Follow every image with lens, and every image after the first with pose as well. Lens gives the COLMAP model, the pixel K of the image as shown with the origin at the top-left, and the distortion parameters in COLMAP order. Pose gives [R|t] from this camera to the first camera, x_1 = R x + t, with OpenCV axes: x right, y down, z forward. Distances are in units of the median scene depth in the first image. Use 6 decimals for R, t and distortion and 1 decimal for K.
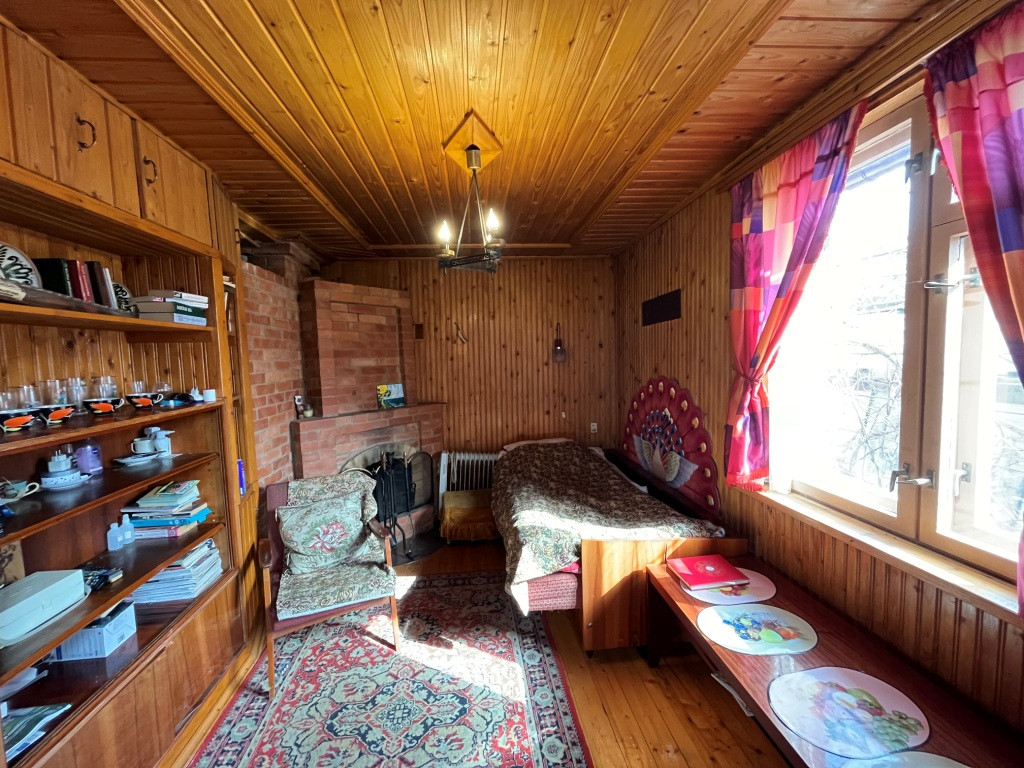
lens RADIAL K [[410.7, 0, 511.3], [0, 410.7, 383.8], [0, 0, 1]] dist [-0.002180, -0.000080]
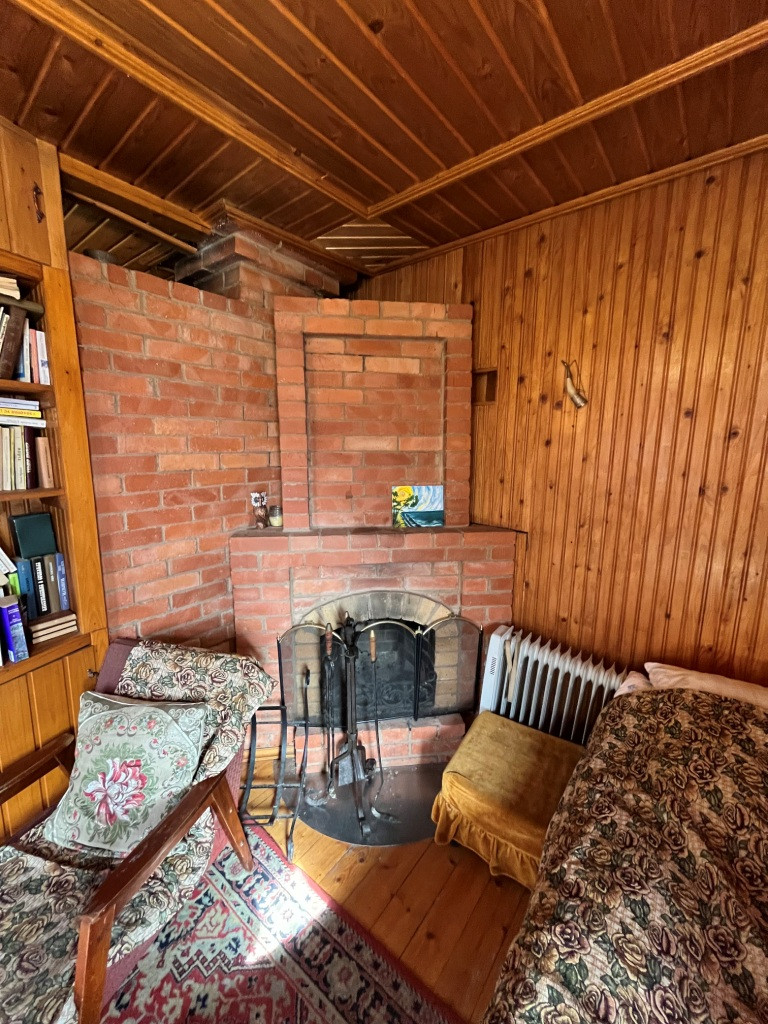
lens RADIAL K [[410.7, 0, 384.2], [0, 410.7, 509.2], [0, 0, 1]] dist [-0.002180, -0.000080]
pose [[0.715187, 0.142162, -0.684323, 0.055852], [-0.070349, 0.988766, 0.131885, -0.036131], [0.695384, -0.046181, 0.717153, 0.557032]]
